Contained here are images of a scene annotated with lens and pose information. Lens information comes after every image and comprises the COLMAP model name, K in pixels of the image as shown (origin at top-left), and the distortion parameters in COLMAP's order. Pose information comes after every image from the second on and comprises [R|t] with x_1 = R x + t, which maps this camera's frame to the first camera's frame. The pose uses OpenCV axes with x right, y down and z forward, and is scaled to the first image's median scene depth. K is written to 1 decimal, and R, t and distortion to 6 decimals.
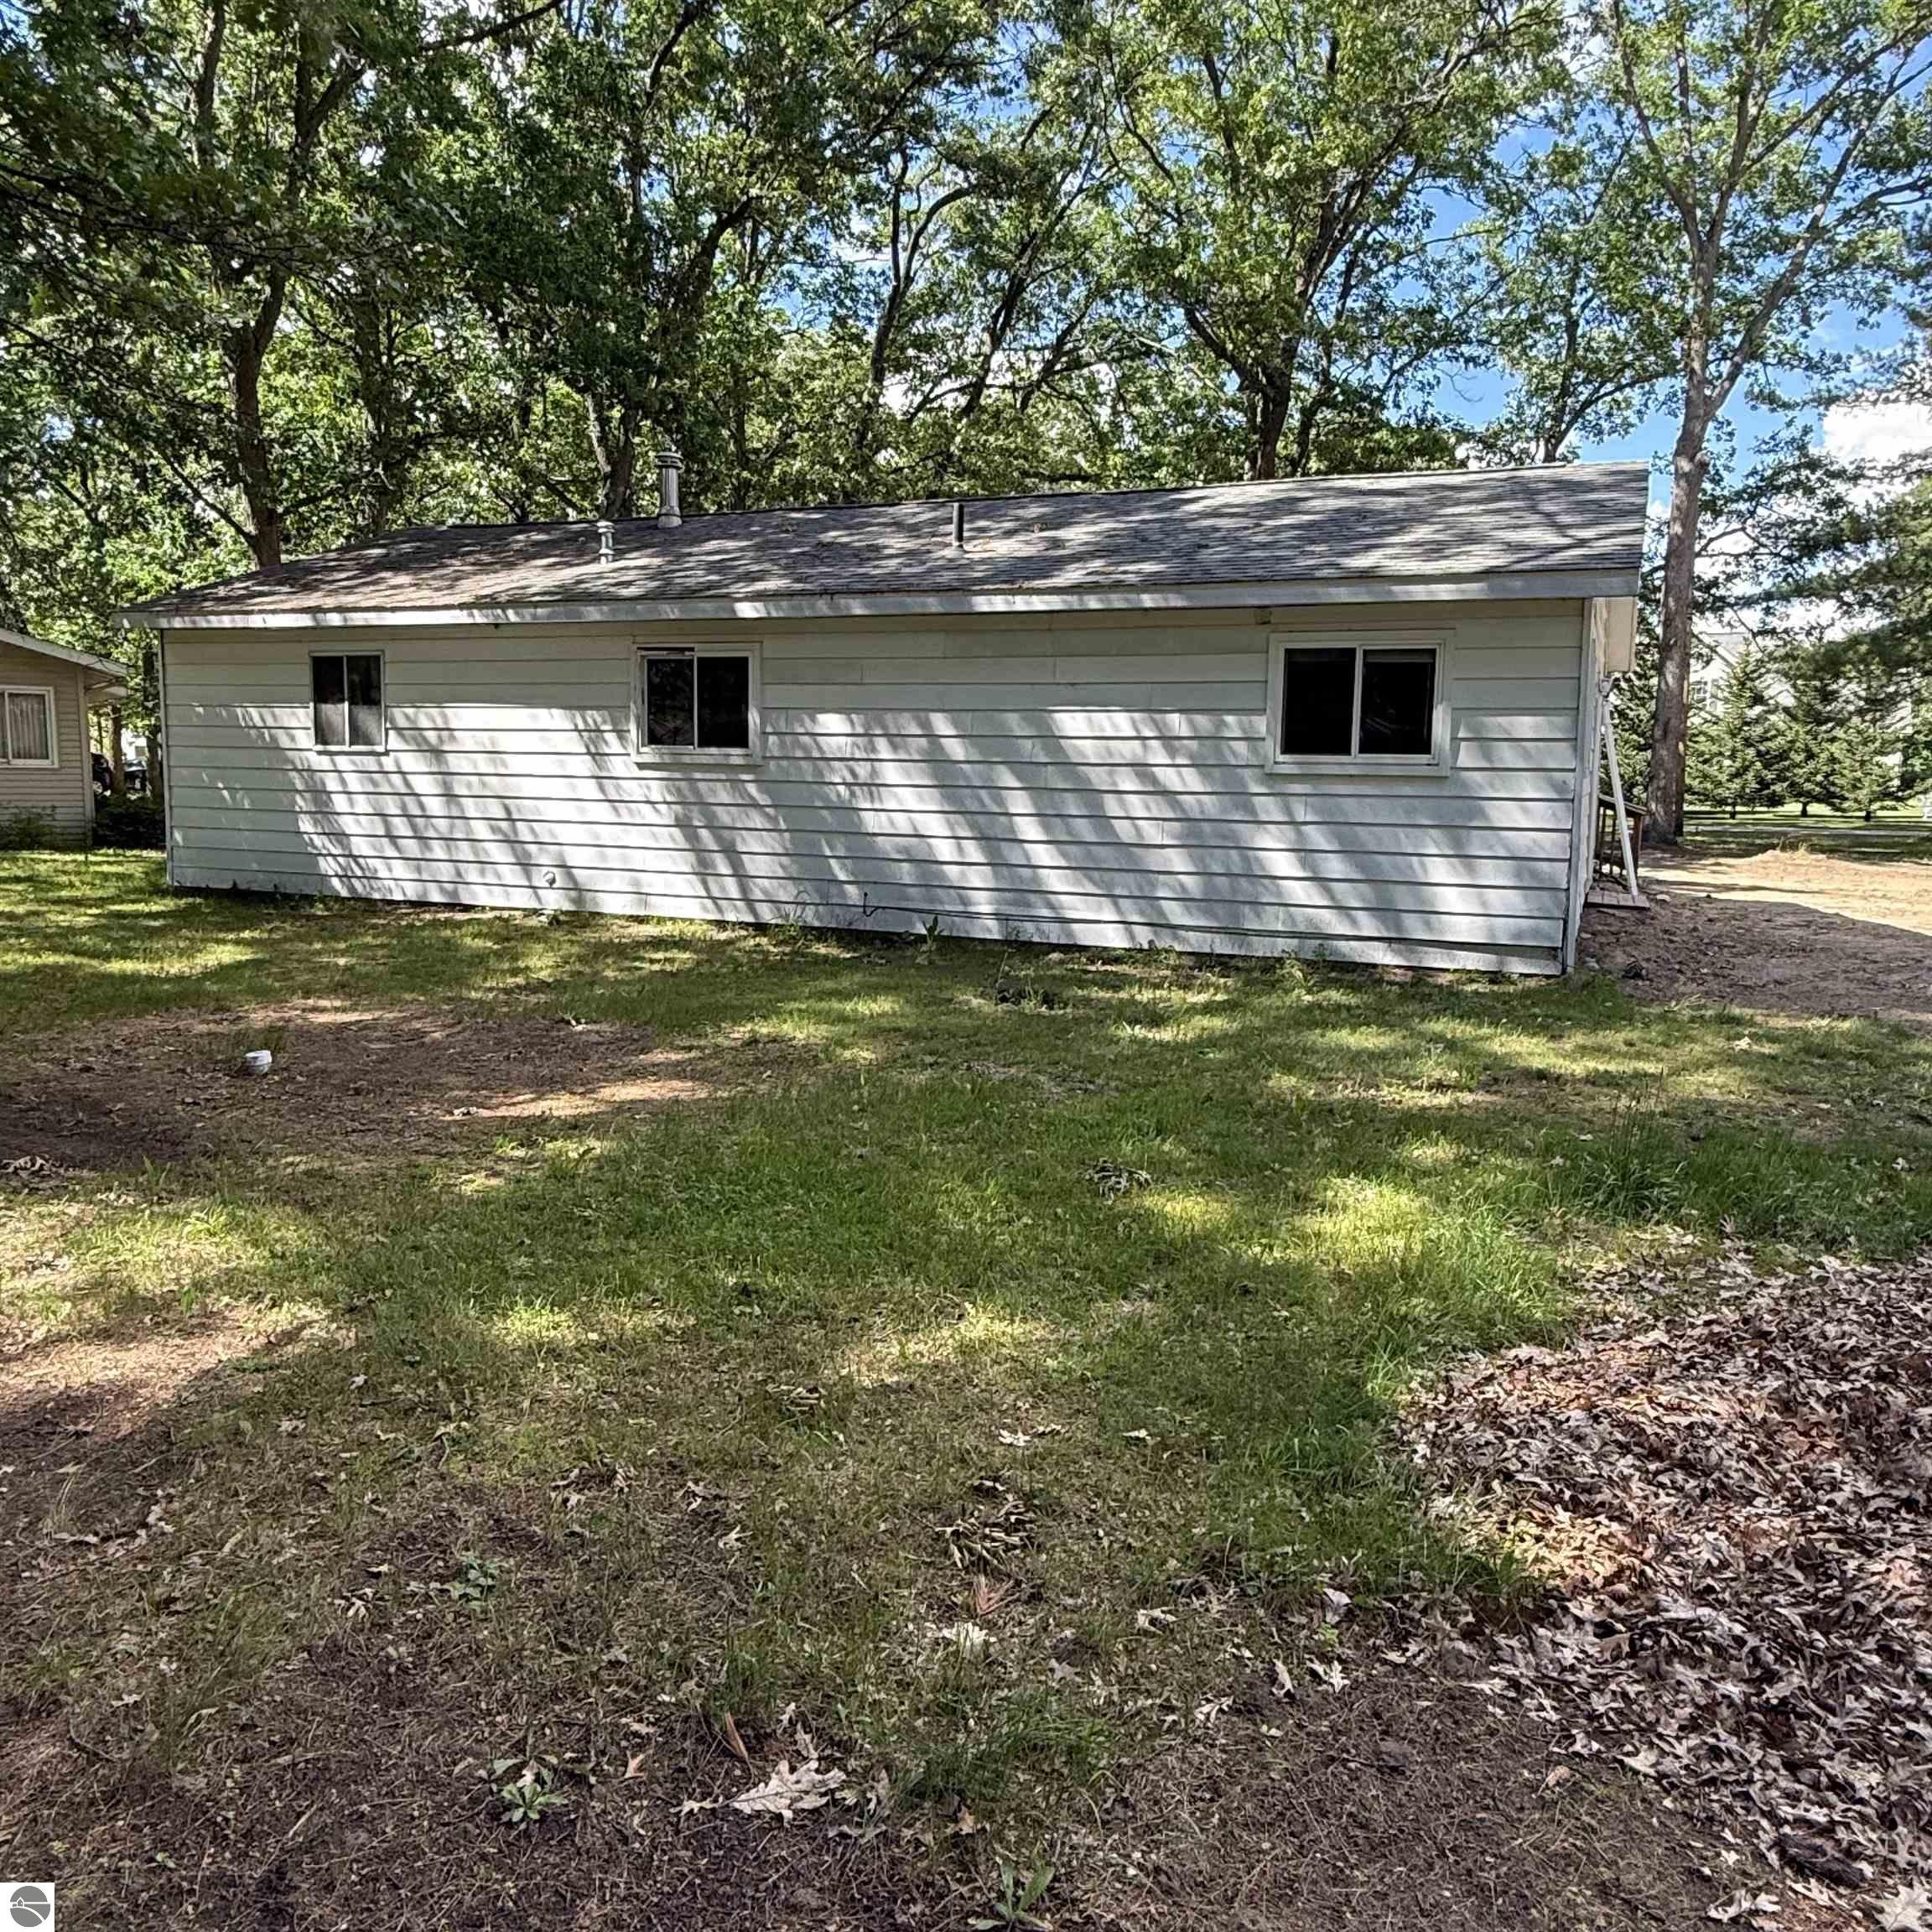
lens RADIAL K [[1512.4, 0, 964.9], [0, 1512.4, 989.5], [0, 0, 1]] dist [-0.002438, -0.002763]
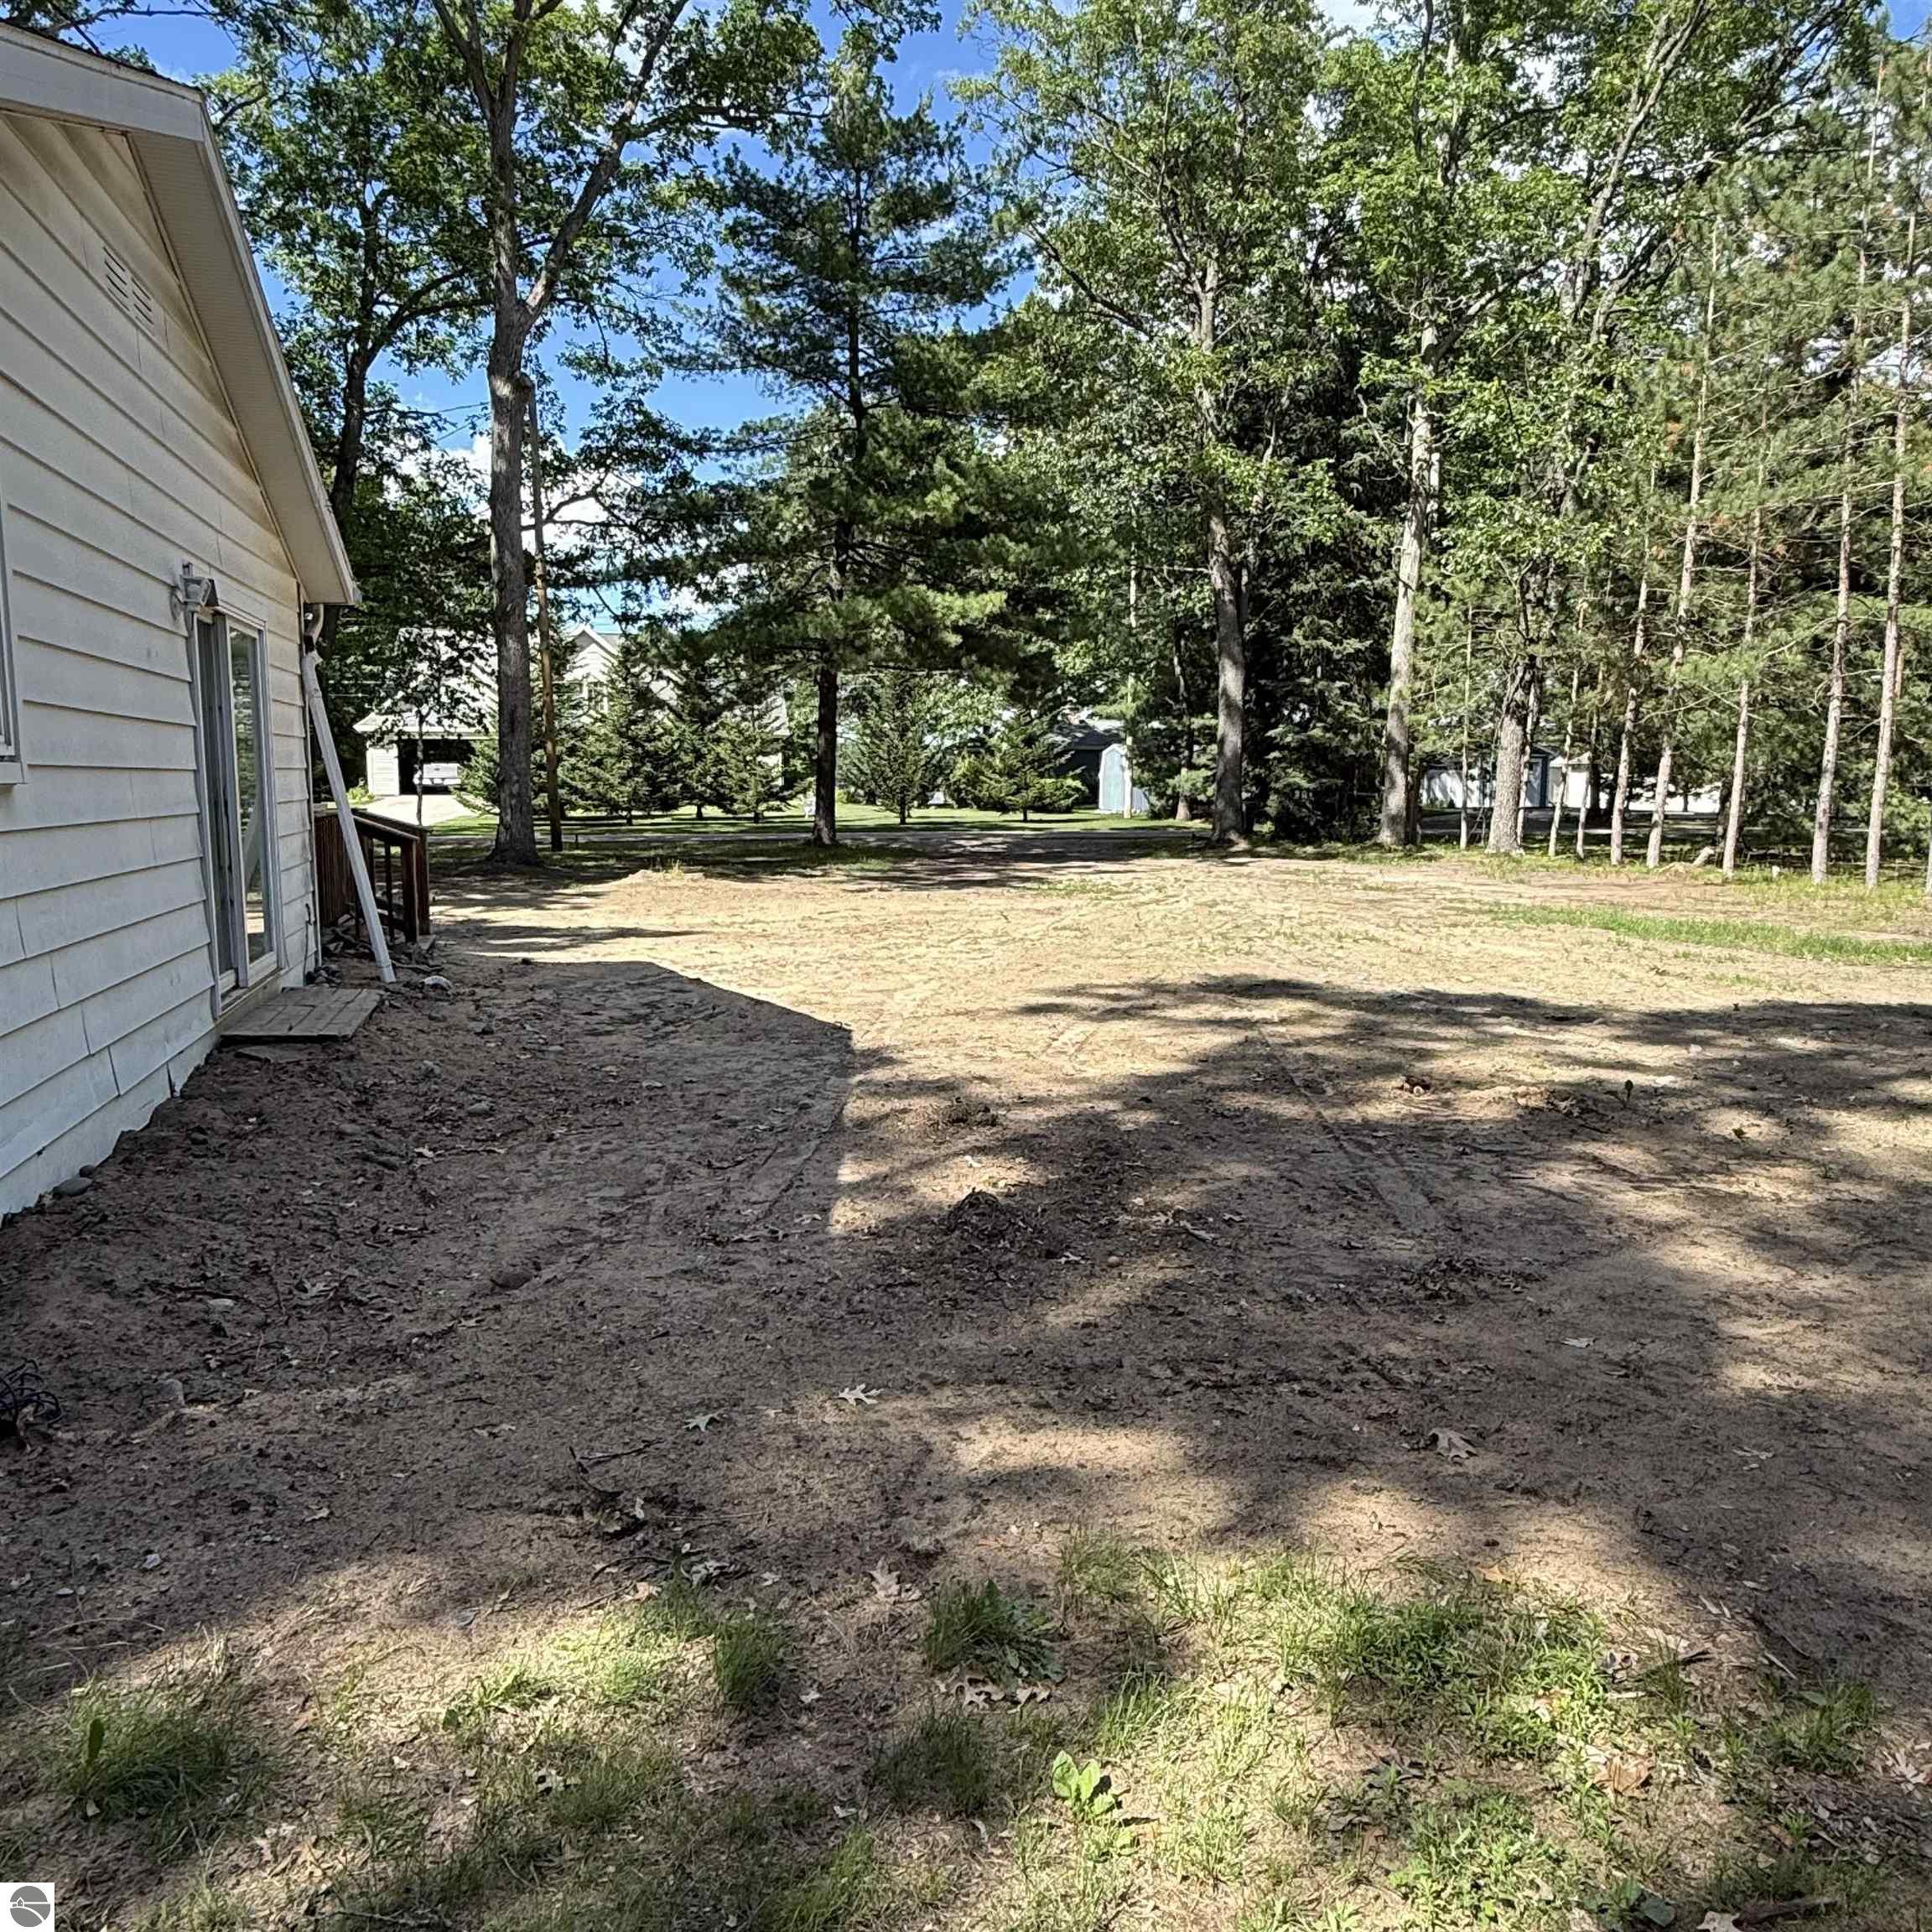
lens RADIAL K [[1512.4, 0, 964.9], [0, 1512.4, 989.5], [0, 0, 1]] dist [-0.002438, -0.002763]
pose [[0.786129, -0.097345, 0.610348, 0.092321], [0.098673, 0.994620, 0.031542, -0.020931], [-0.610135, 0.035429, 0.791505, 0.141189]]
